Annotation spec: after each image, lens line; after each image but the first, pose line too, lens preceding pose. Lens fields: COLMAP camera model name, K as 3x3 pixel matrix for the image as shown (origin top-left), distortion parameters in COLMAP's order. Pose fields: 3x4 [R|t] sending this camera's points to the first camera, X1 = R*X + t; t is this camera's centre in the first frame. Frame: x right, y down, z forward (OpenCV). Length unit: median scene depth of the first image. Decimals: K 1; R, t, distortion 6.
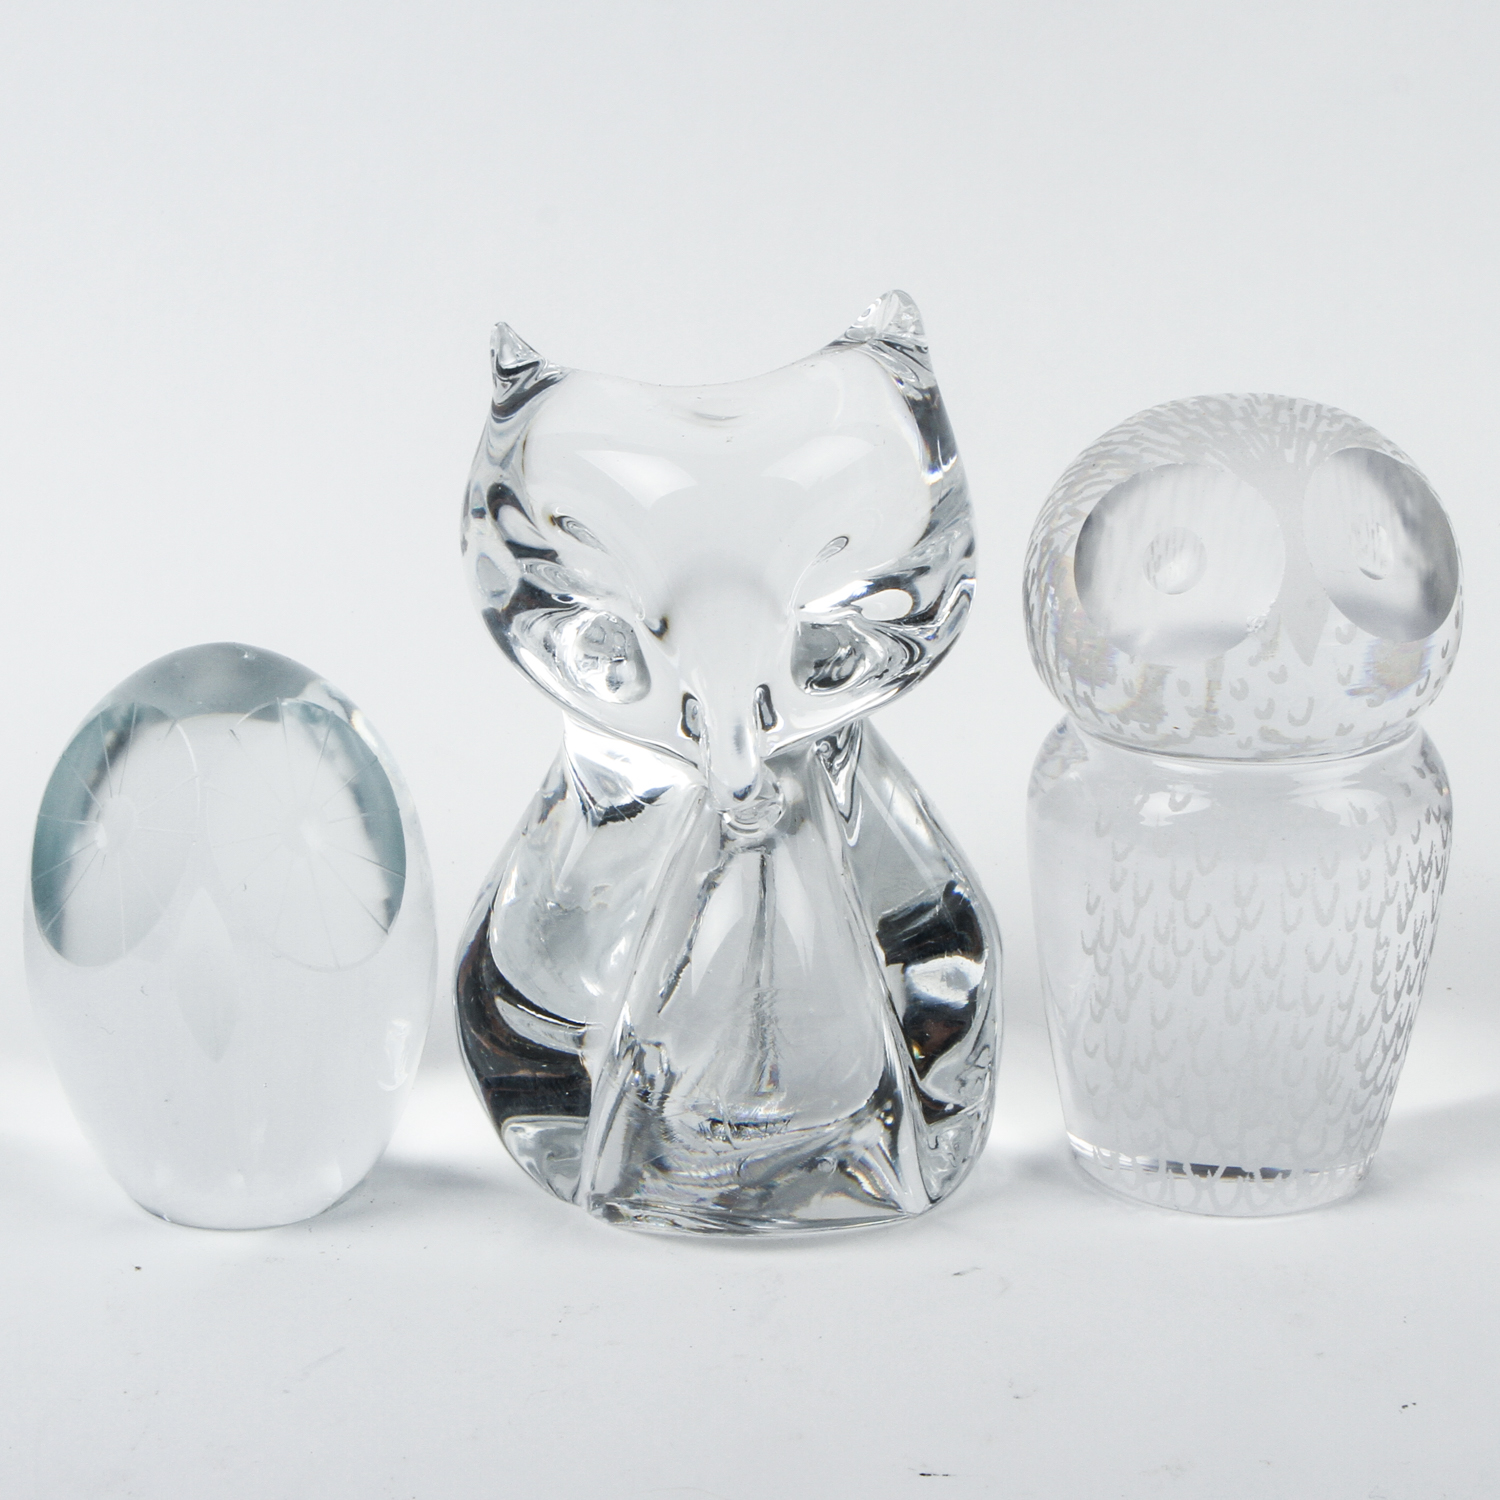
lens RADIAL K [[2620.7, 0, 757.0], [0, 2620.7, 759.5], [0, 0, 1]] dist [0.011799, 0.000000]
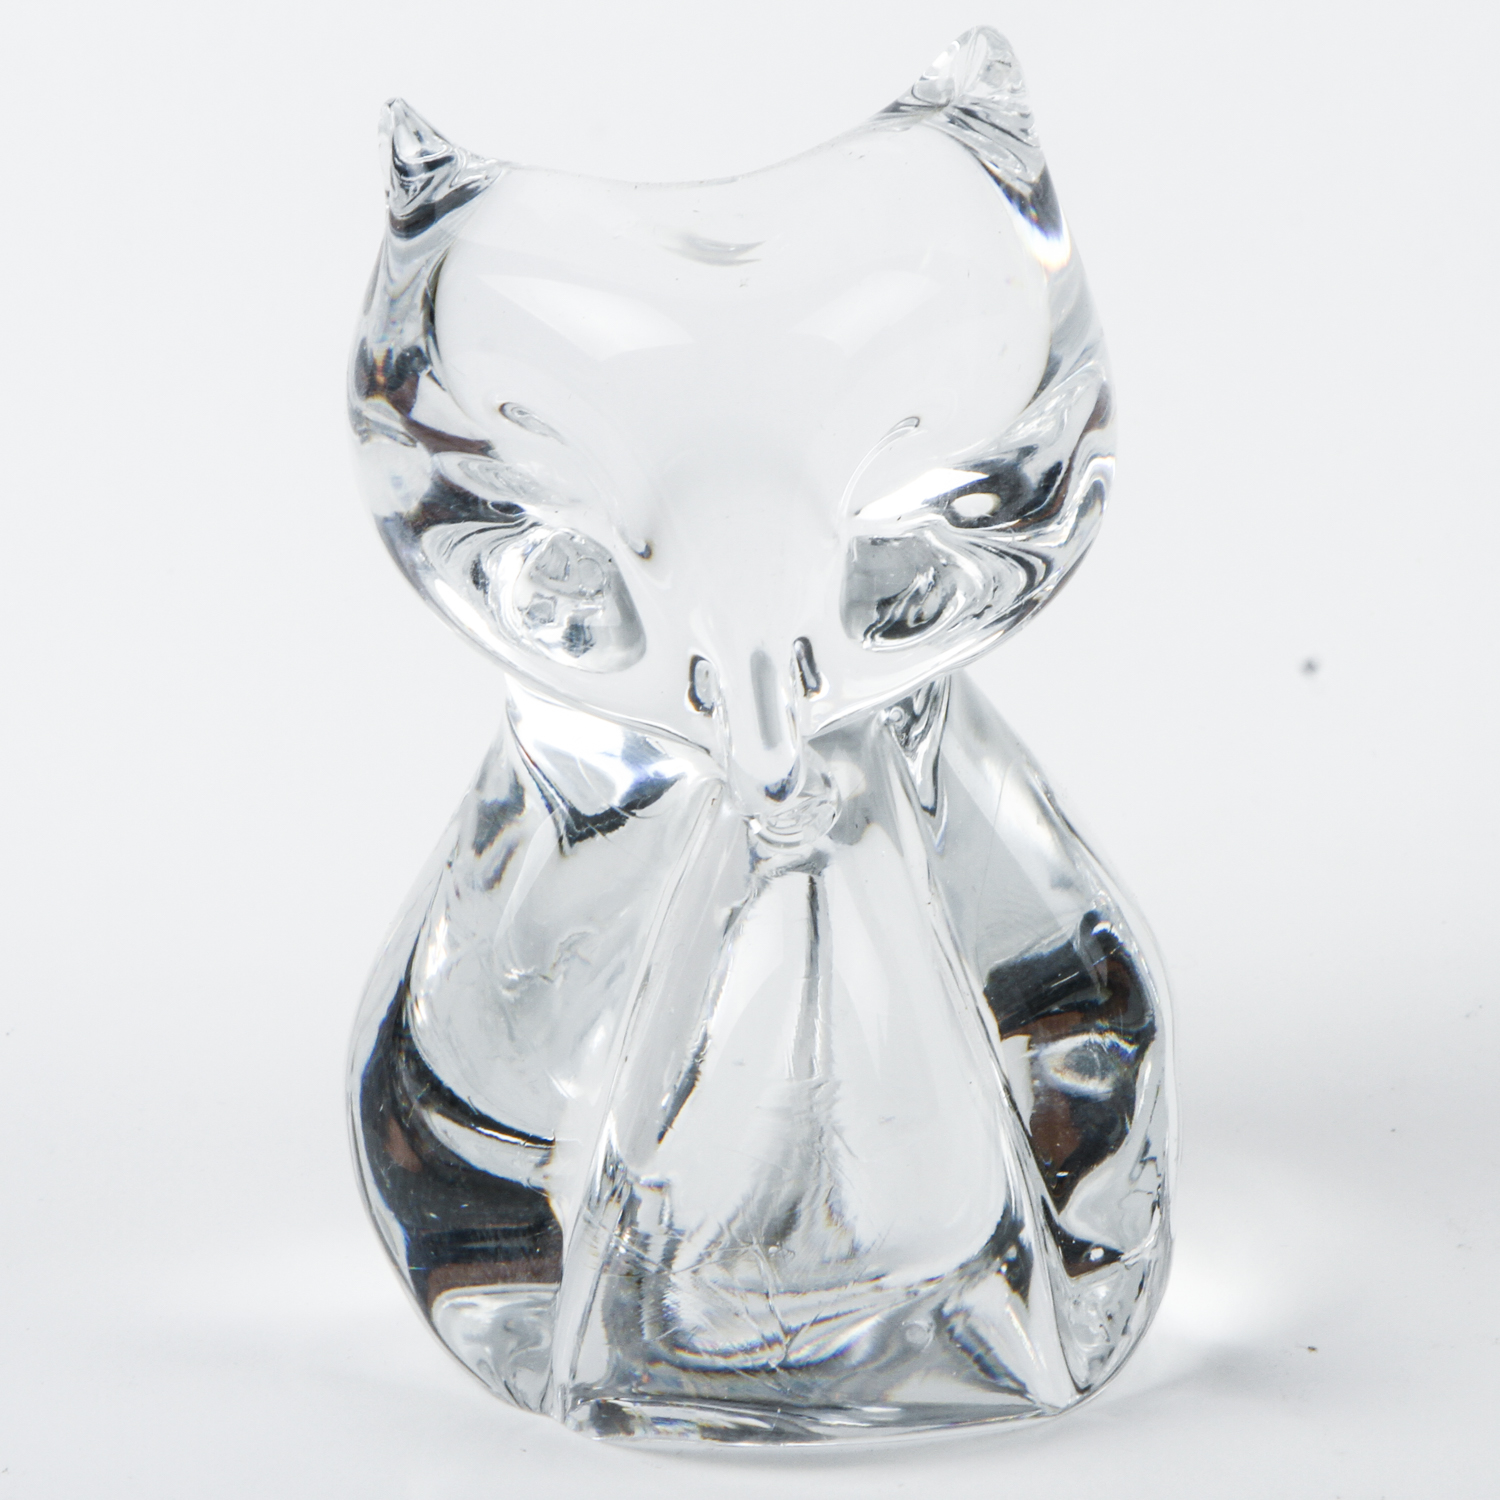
lens RADIAL K [[5802.6, 0, 747.2], [0, 5802.6, 746.1], [0, 0, 1]] dist [-0.010407, 0.000000]
pose [[0.999458, -0.032901, -0.000967, -0.011305], [0.032872, 0.999221, -0.021853, 0.033610], [0.001685, 0.021810, 0.999761, -0.483187]]
